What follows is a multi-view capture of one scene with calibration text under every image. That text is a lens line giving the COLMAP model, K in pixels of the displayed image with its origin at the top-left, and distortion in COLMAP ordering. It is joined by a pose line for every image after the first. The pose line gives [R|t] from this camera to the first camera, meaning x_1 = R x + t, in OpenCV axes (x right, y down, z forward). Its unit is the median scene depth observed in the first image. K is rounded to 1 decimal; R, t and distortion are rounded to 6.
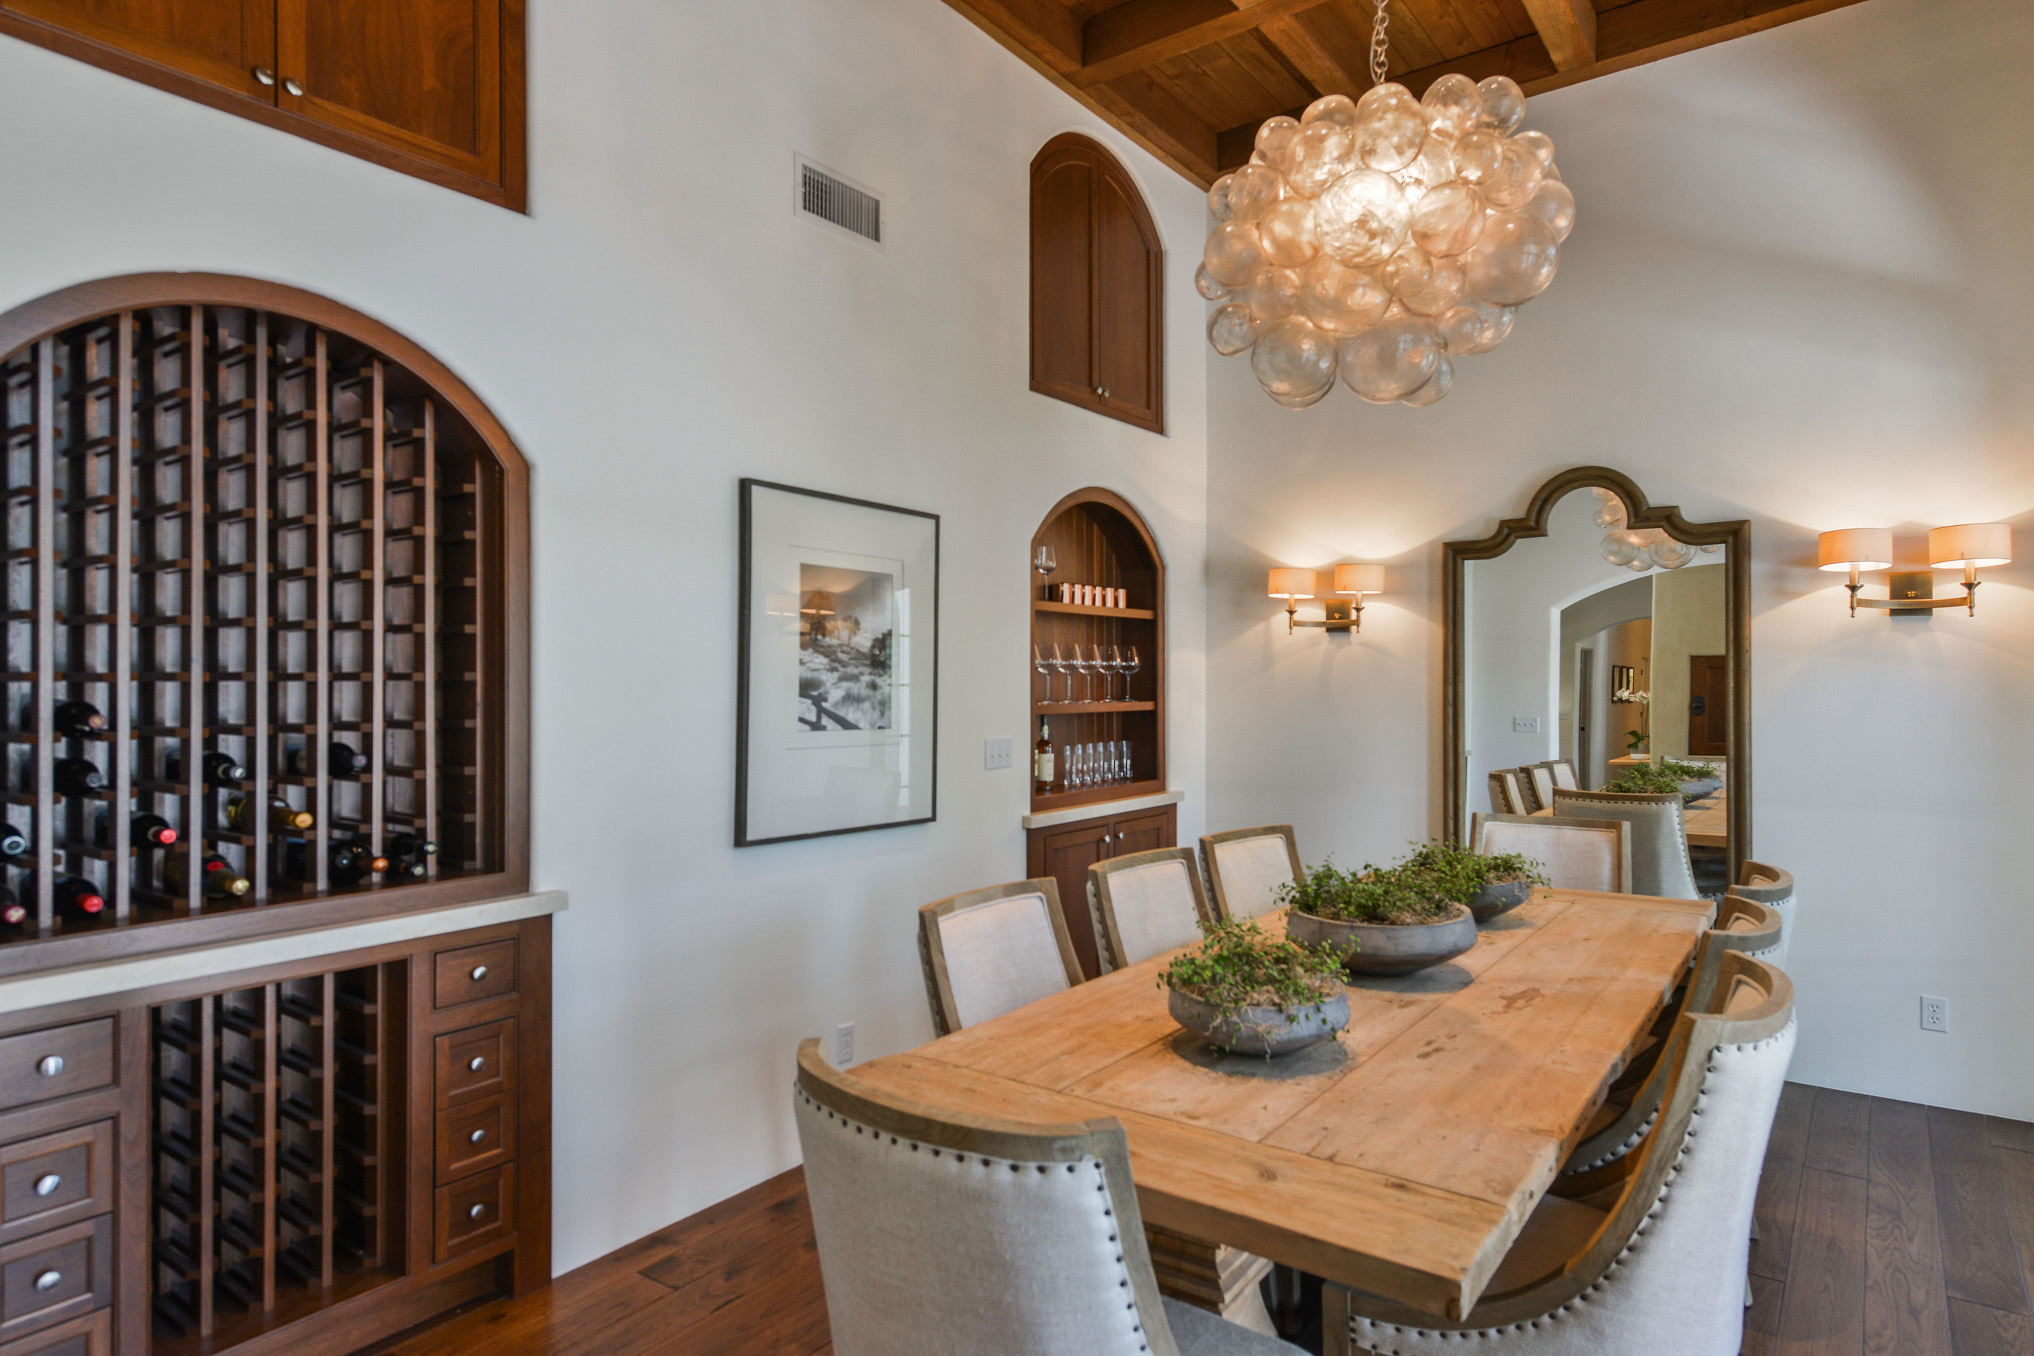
lens RADIAL K [[1148.3, 0, 1017.0], [0, 1148.3, 678.0], [0, 0, 1]] dist [0.013648, 0.000490]
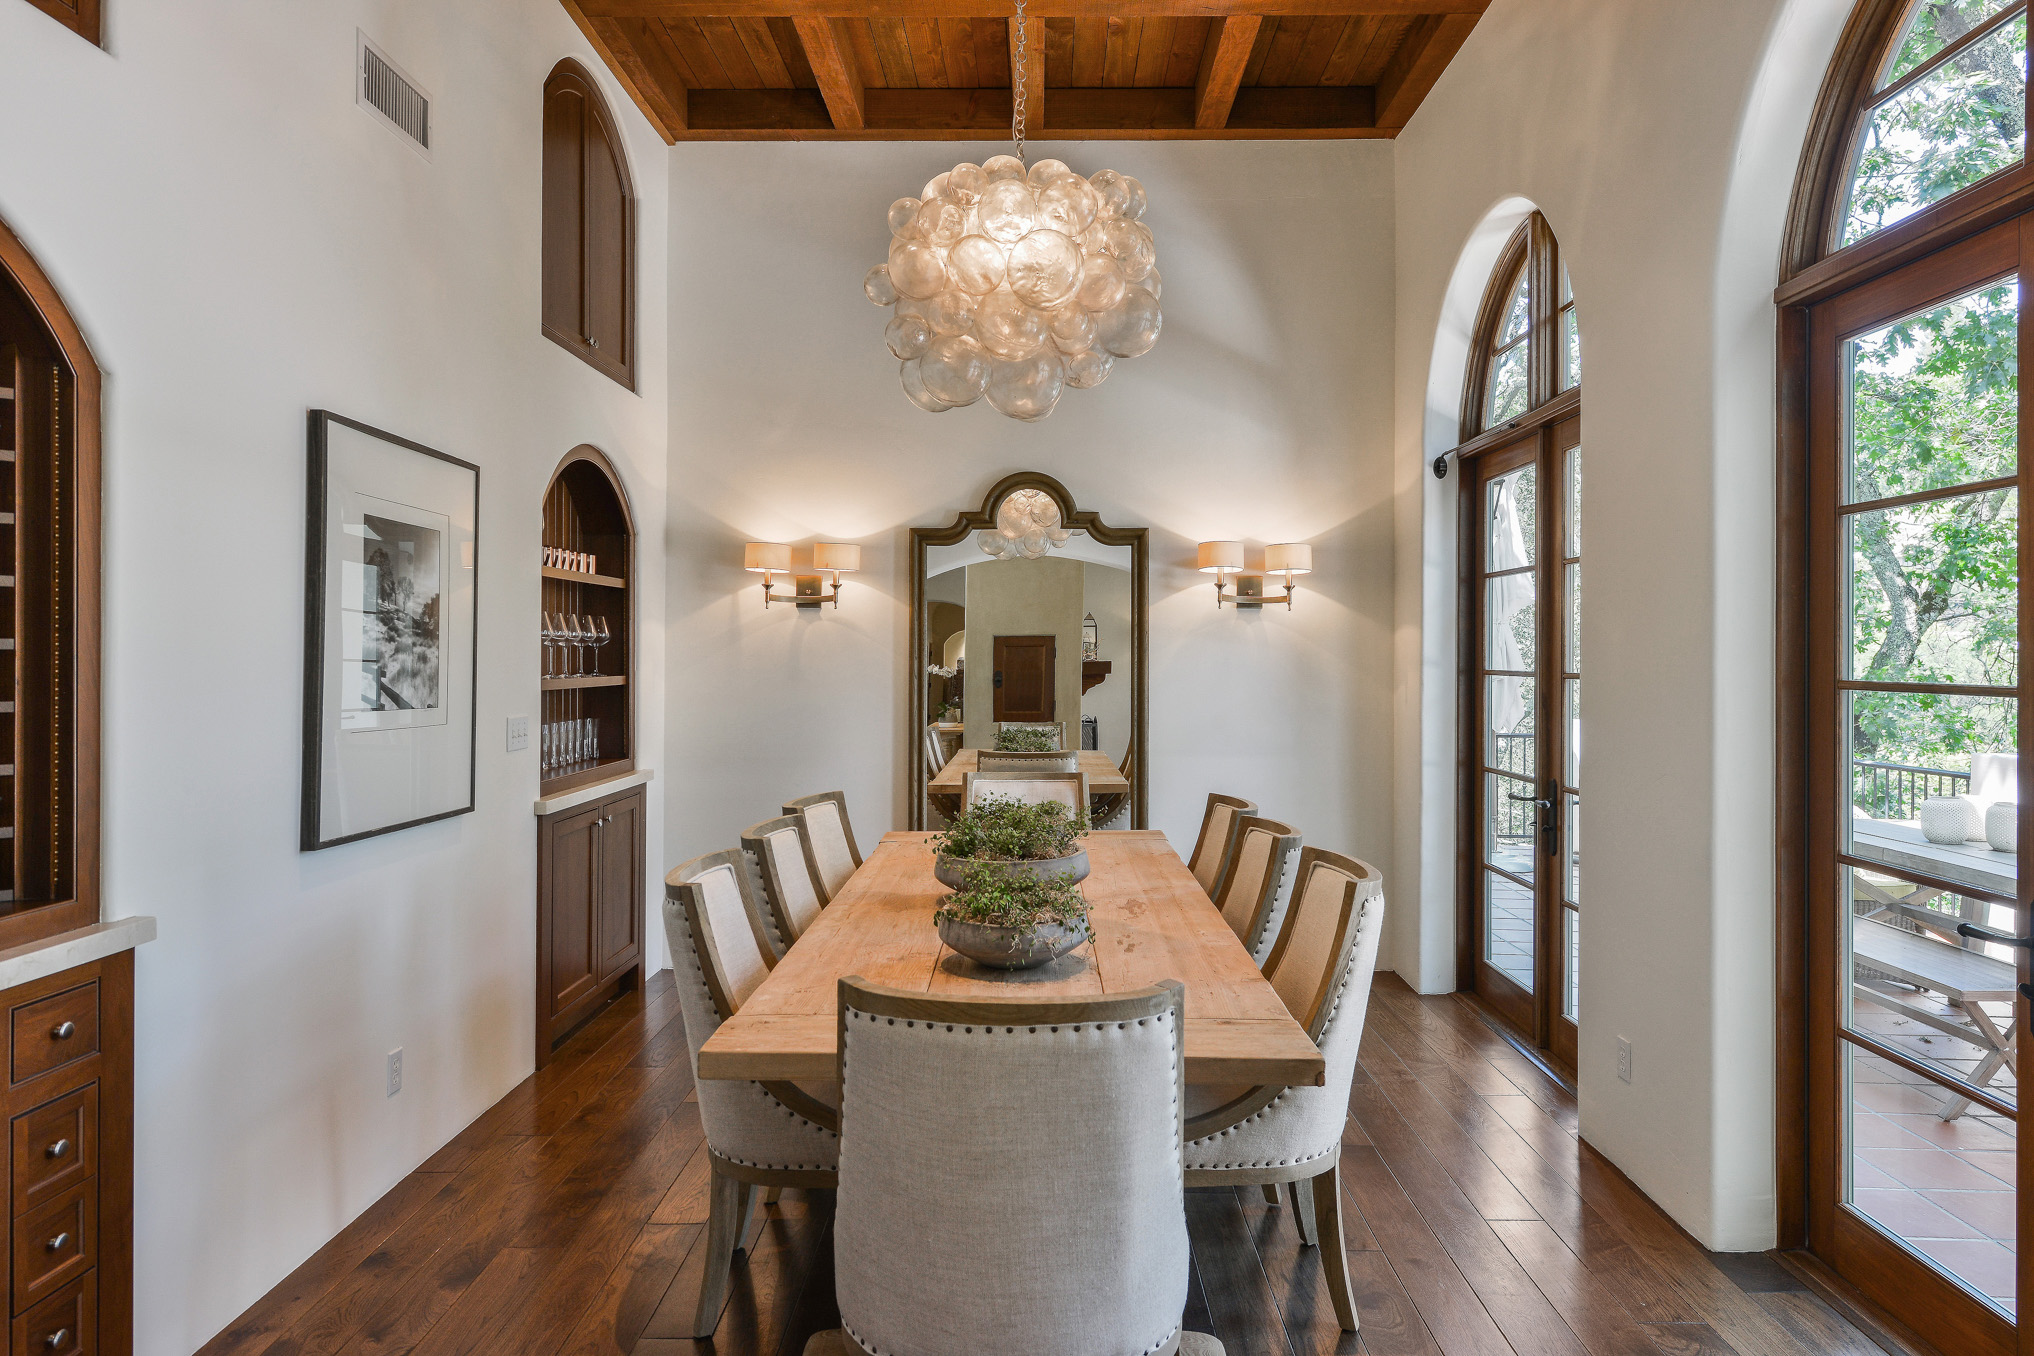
lens RADIAL K [[1238.0, 0, 1017.6], [0, 1238.0, 659.6], [0, 0, 1]] dist [0.003057, 0.000571]
pose [[0.822474, 0.002734, 0.568796, -0.265387], [-0.006756, 0.999965, 0.004963, 0.000221], [-0.568763, -0.007925, 0.822464, -0.026842]]
